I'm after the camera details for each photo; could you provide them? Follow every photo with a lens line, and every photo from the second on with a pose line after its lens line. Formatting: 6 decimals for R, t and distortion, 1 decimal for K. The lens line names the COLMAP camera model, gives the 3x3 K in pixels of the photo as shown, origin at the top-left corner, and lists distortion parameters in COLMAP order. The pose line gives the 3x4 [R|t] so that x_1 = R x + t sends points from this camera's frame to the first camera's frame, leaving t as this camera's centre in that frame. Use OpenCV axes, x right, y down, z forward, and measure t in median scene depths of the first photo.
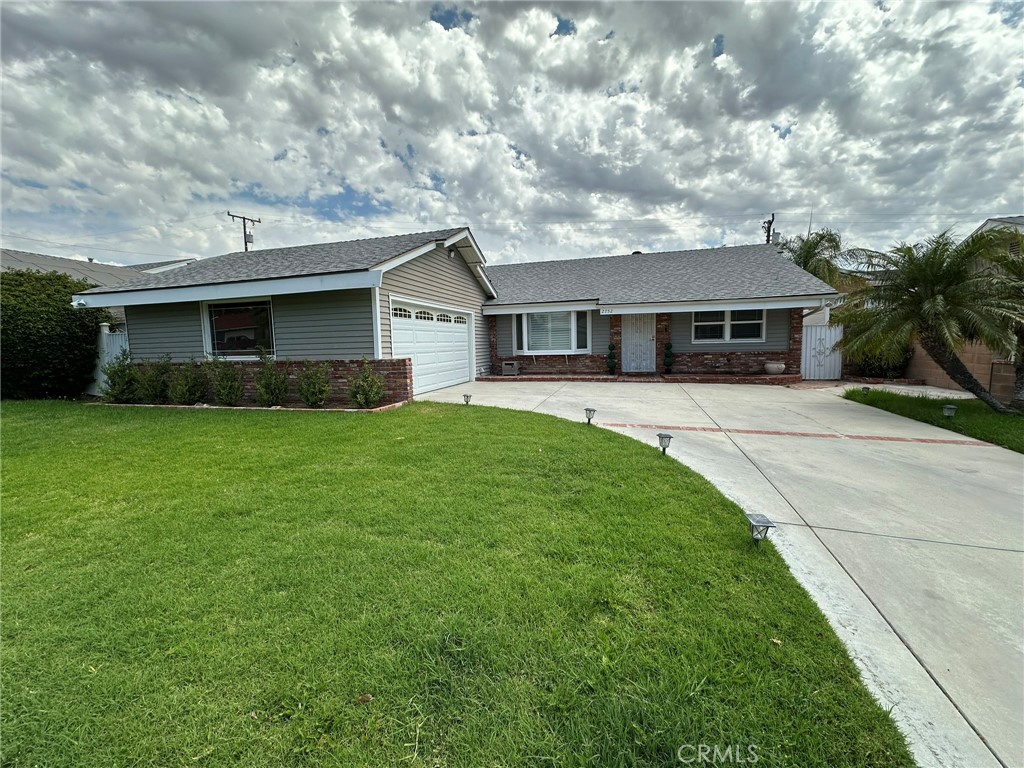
lens RADIAL K [[405.0, 0, 505.5], [0, 405.0, 383.3], [0, 0, 1]] dist [-0.007188, -0.000431]
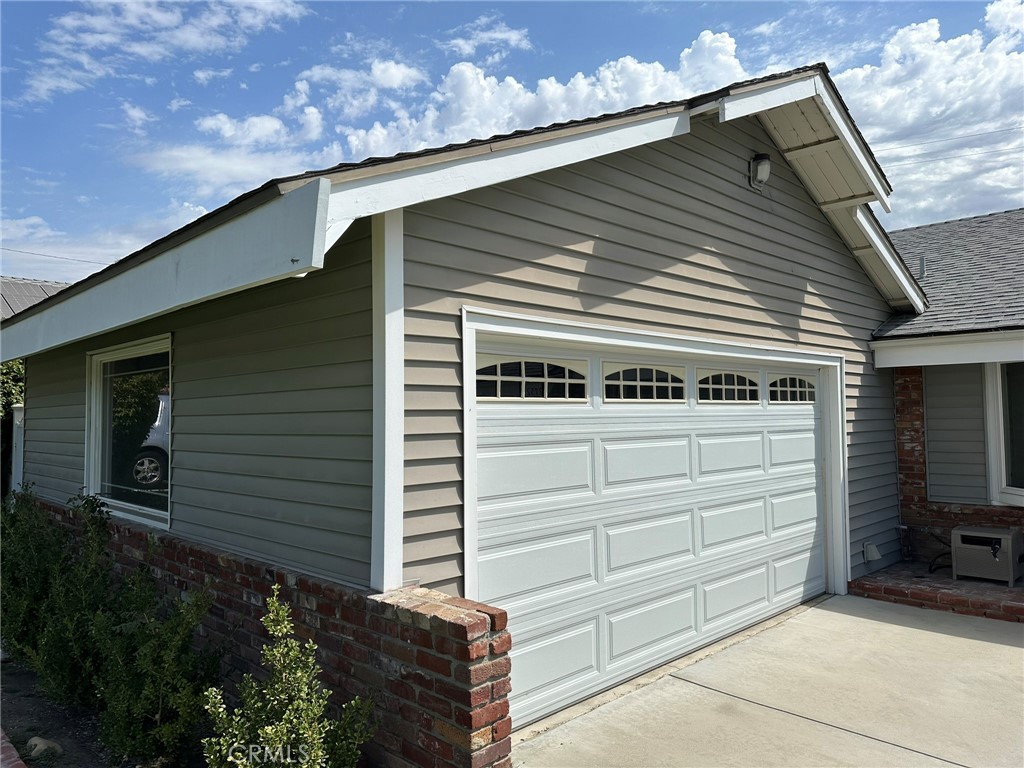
lens RADIAL K [[723.7, 0, 511.8], [0, 723.7, 389.7], [0, 0, 1]] dist [0.100935, -0.146882]
pose [[0.878827, -0.009061, -0.477055, -0.042437], [-0.051656, 0.992136, -0.114006, -0.098736], [0.474336, 0.124834, 0.871448, 0.506123]]
